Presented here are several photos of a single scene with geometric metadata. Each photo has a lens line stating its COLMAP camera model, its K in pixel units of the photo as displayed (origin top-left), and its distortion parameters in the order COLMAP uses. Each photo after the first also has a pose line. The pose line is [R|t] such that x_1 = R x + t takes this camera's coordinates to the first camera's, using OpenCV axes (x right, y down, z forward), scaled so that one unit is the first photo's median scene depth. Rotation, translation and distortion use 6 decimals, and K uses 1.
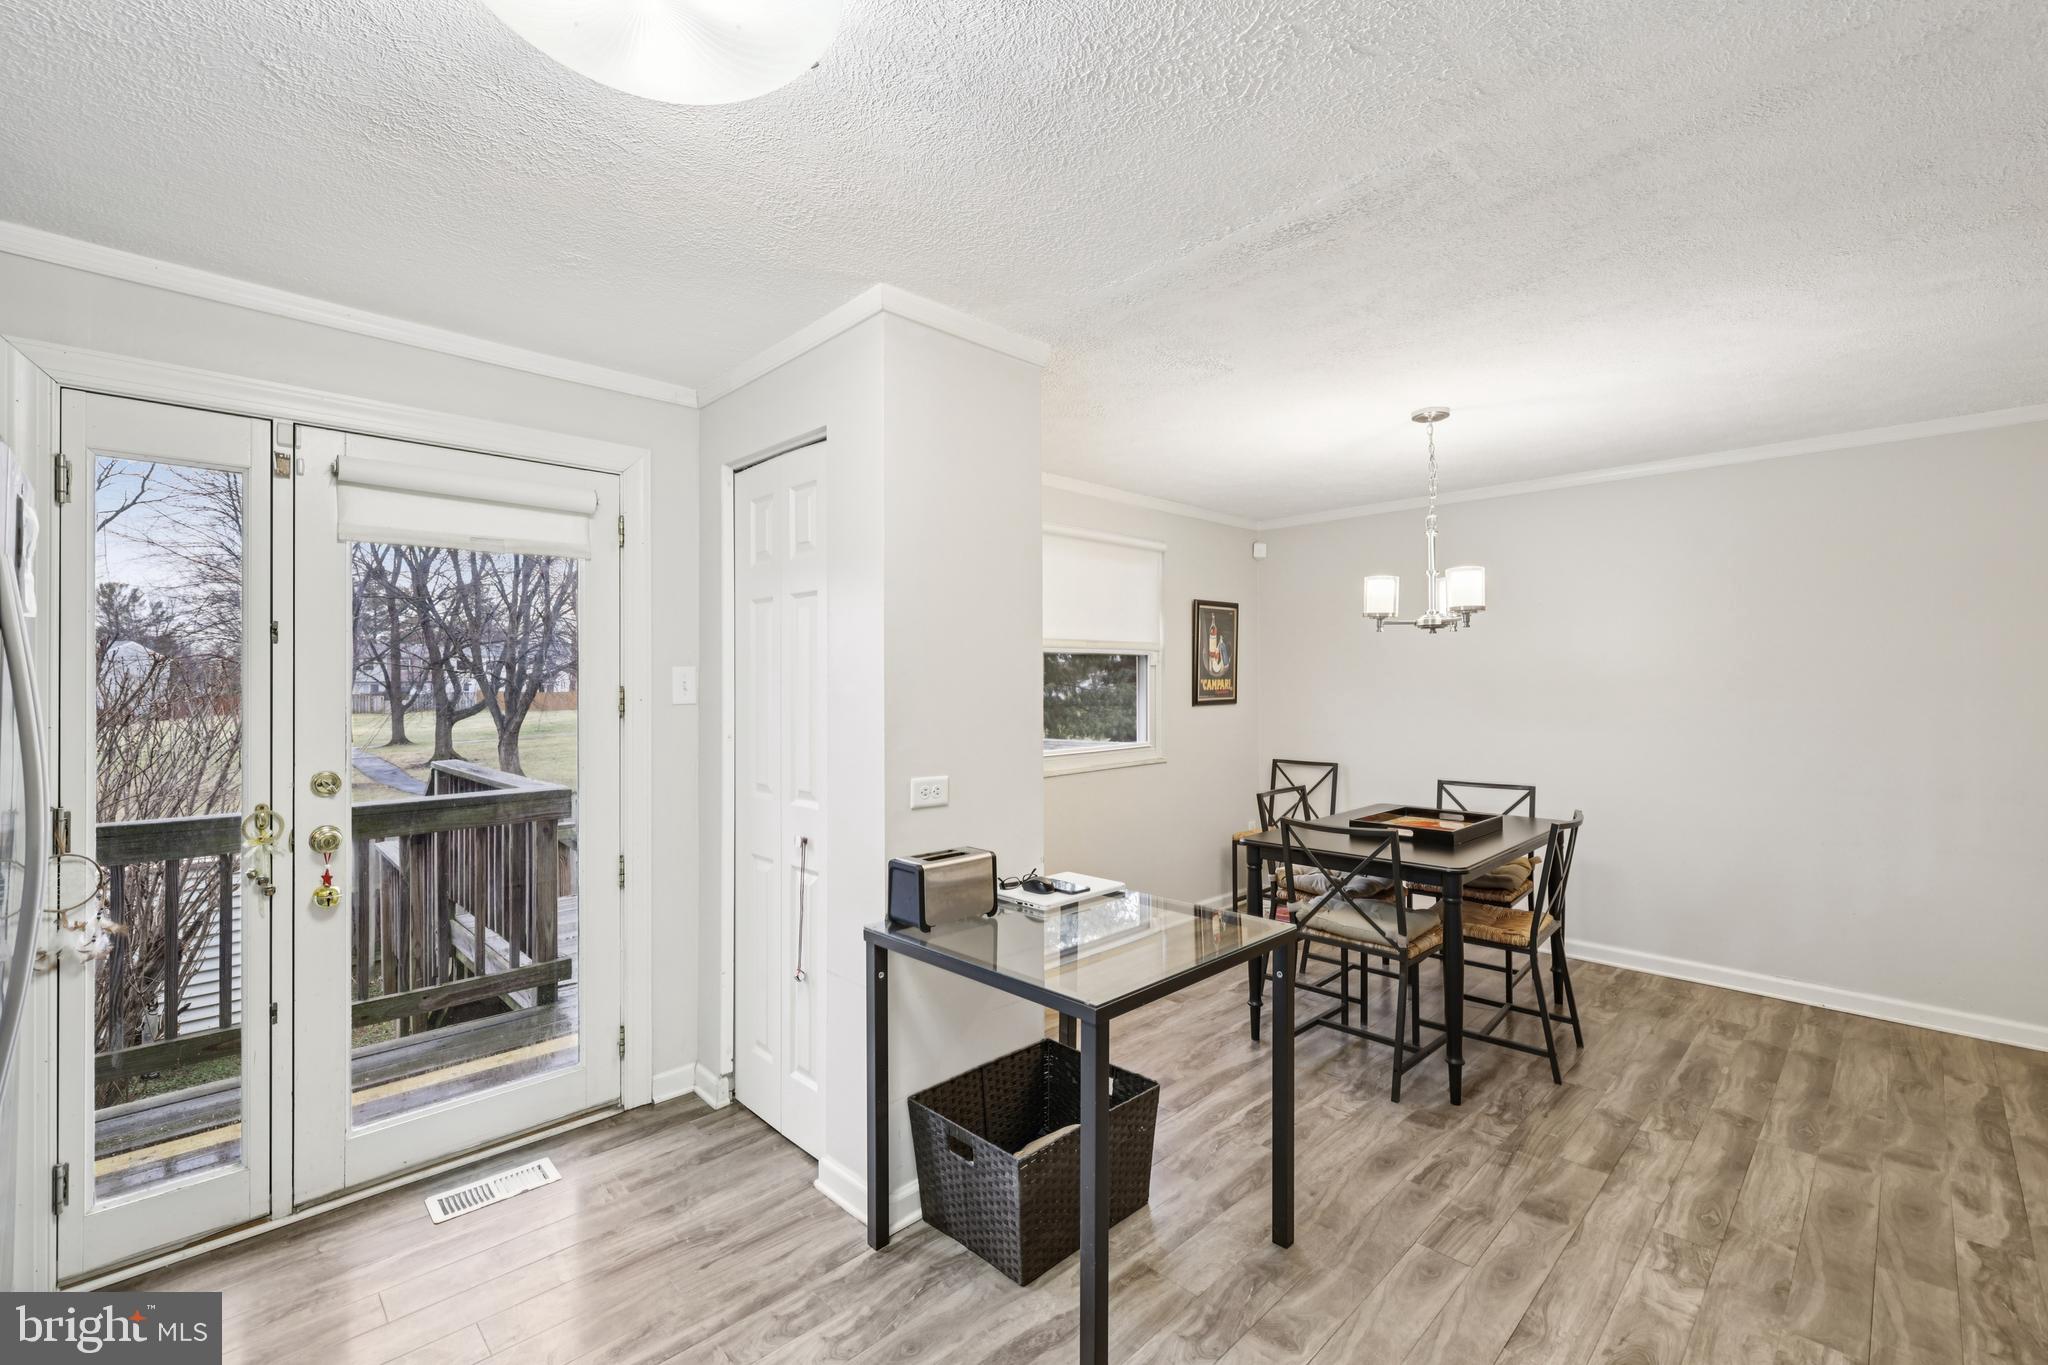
lens RADIAL K [[867.6, 0, 1014.8], [0, 867.6, 680.9], [0, 0, 1]] dist [-0.003464, -0.000735]
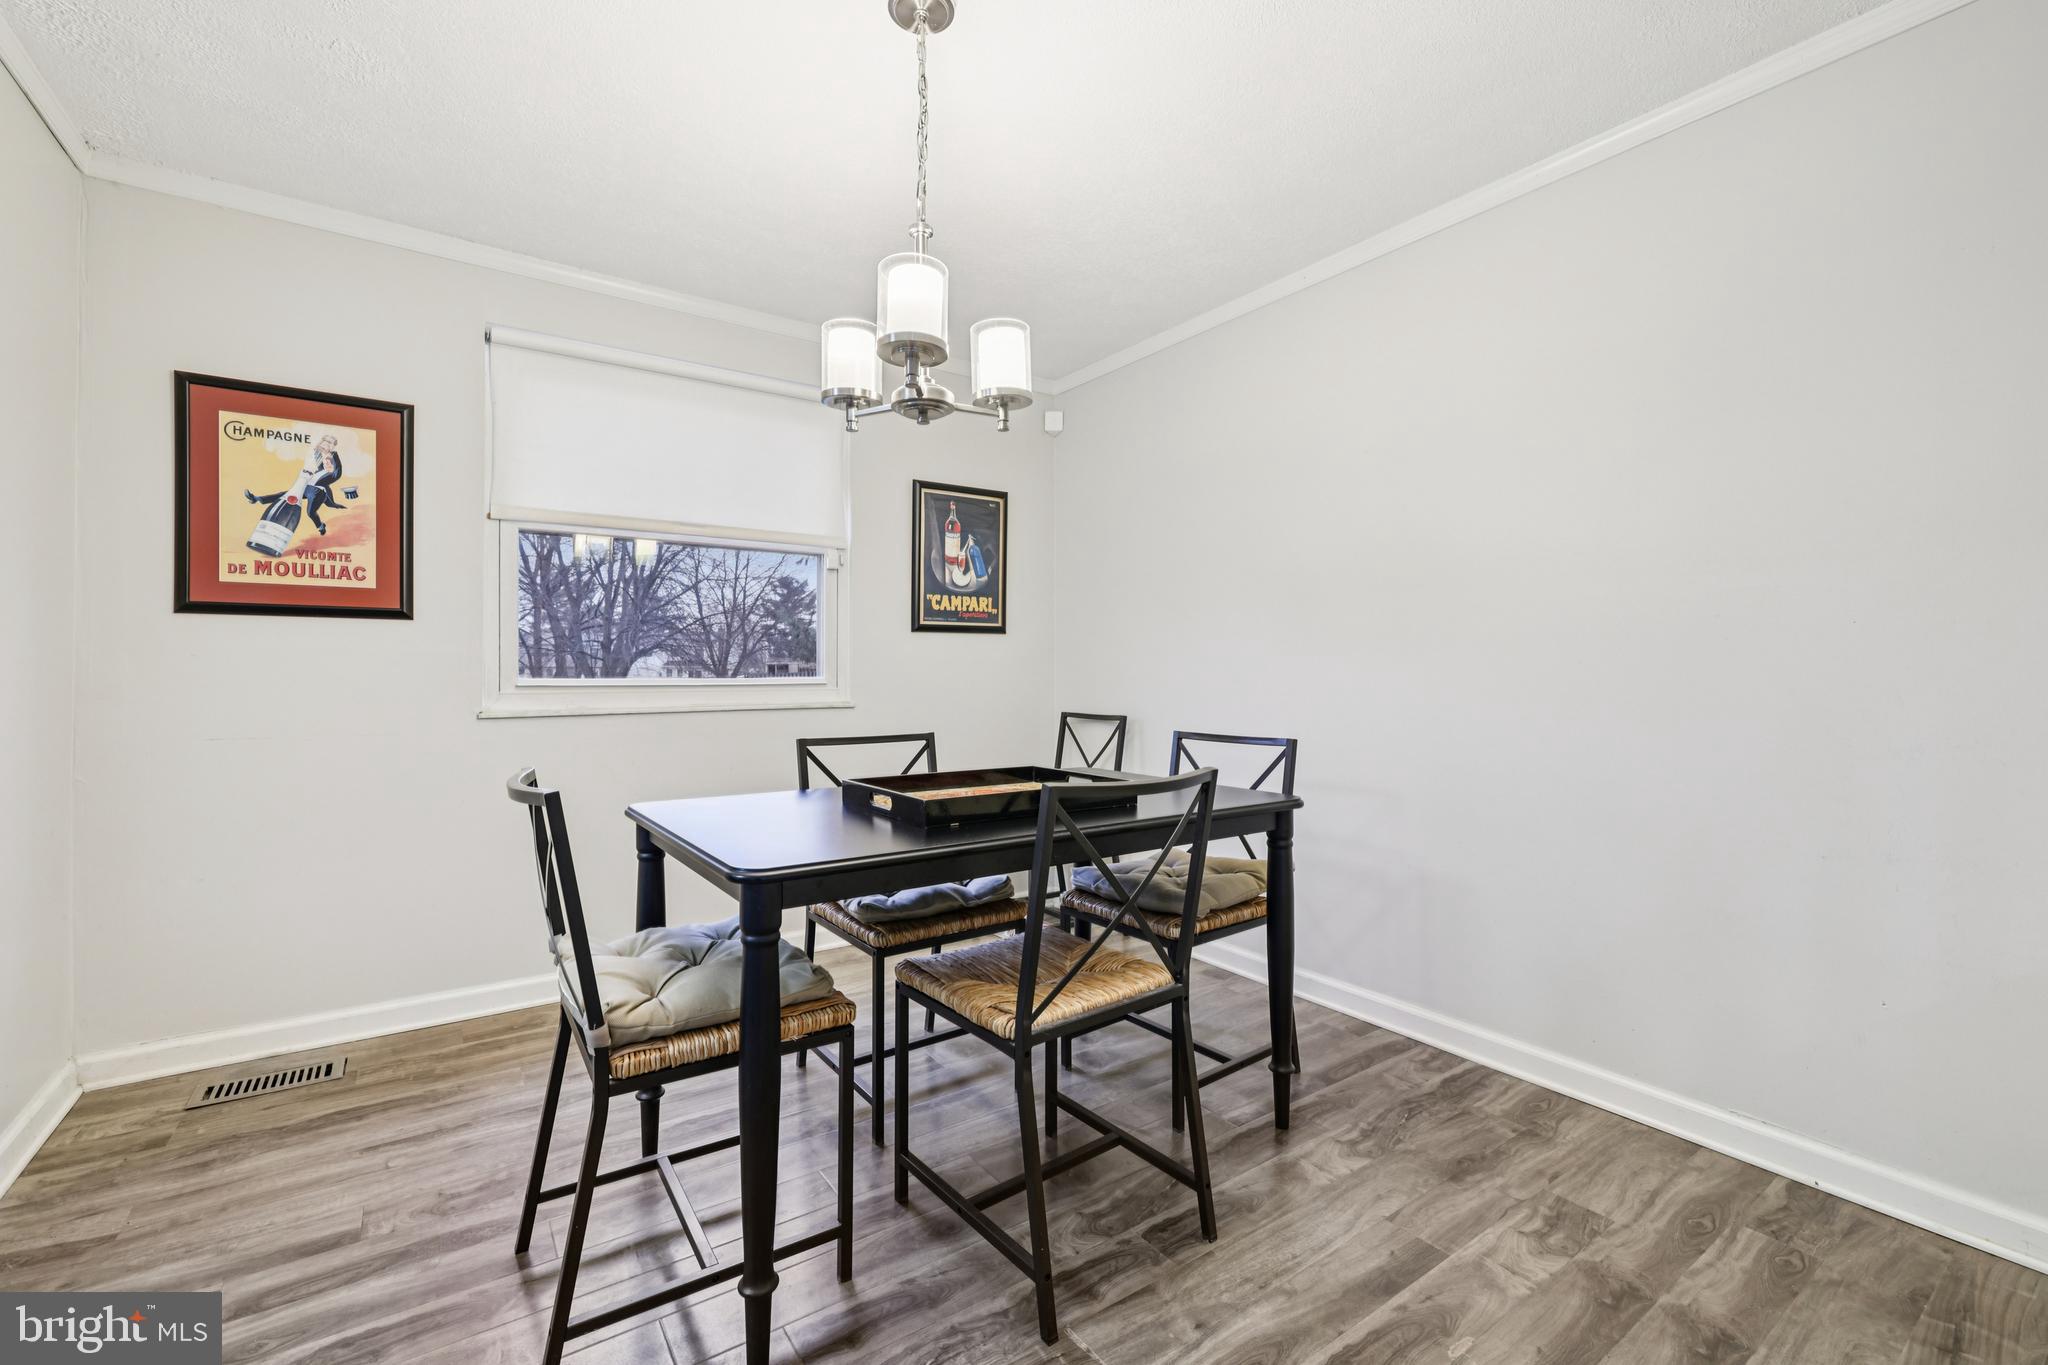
lens RADIAL K [[867.6, 0, 1017.0], [0, 867.6, 678.7], [0, 0, 1]] dist [-0.003464, -0.000735]
pose [[0.987622, 0.006469, -0.156720, 0.392386], [-0.005982, 0.999976, 0.003578, 0.063233], [0.156740, -0.002596, 0.987637, 0.311182]]
